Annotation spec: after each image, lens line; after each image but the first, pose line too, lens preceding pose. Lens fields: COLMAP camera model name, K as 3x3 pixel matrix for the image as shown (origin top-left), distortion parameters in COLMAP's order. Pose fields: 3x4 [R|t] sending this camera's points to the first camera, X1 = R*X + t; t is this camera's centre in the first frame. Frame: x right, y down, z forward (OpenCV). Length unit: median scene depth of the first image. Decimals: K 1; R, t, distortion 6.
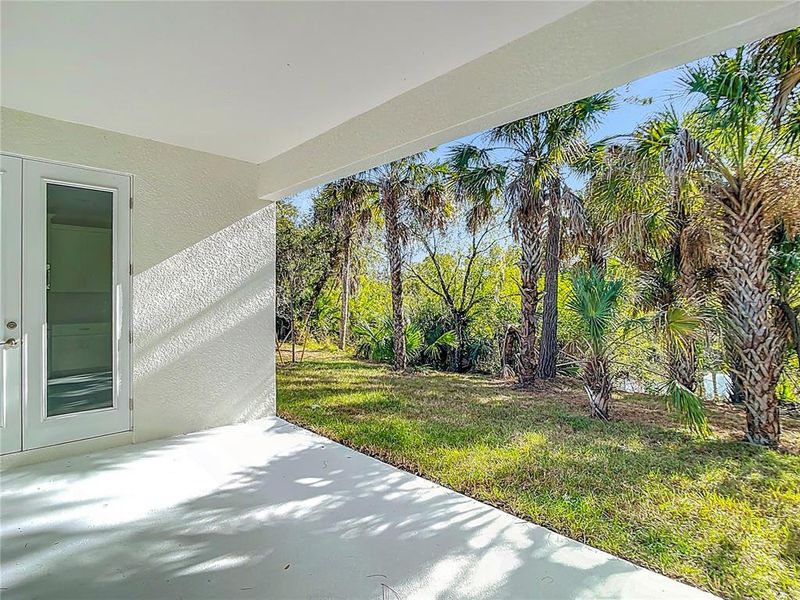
lens RADIAL K [[423.6, 0, 401.8], [0, 423.6, 304.9], [0, 0, 1]] dist [-0.002467, -0.000259]
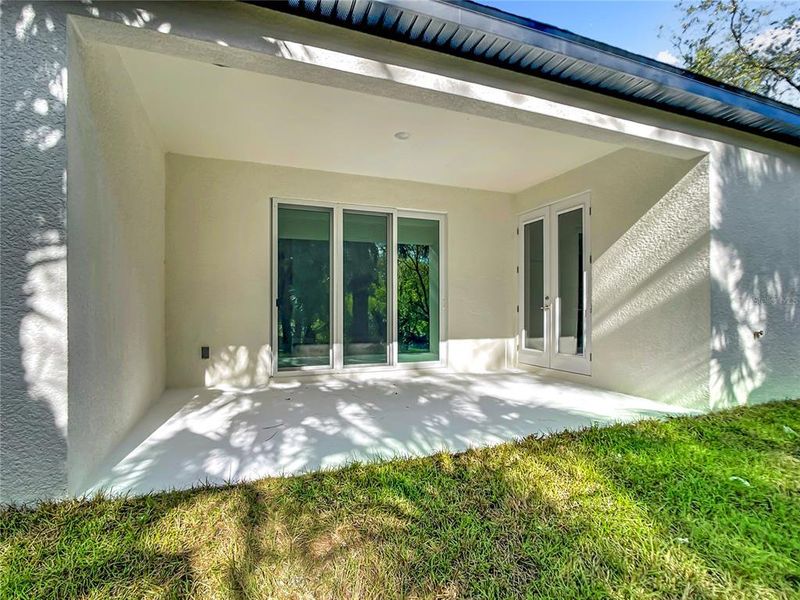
lens RADIAL K [[423.6, 0, 401.8], [0, 423.6, 304.9], [0, 0, 1]] dist [-0.002467, -0.000259]
pose [[-0.425583, -0.020224, -0.904693, 1.140613], [-0.010877, 0.999792, -0.017234, 0.120201], [0.904854, 0.002506, -0.425715, 1.316125]]
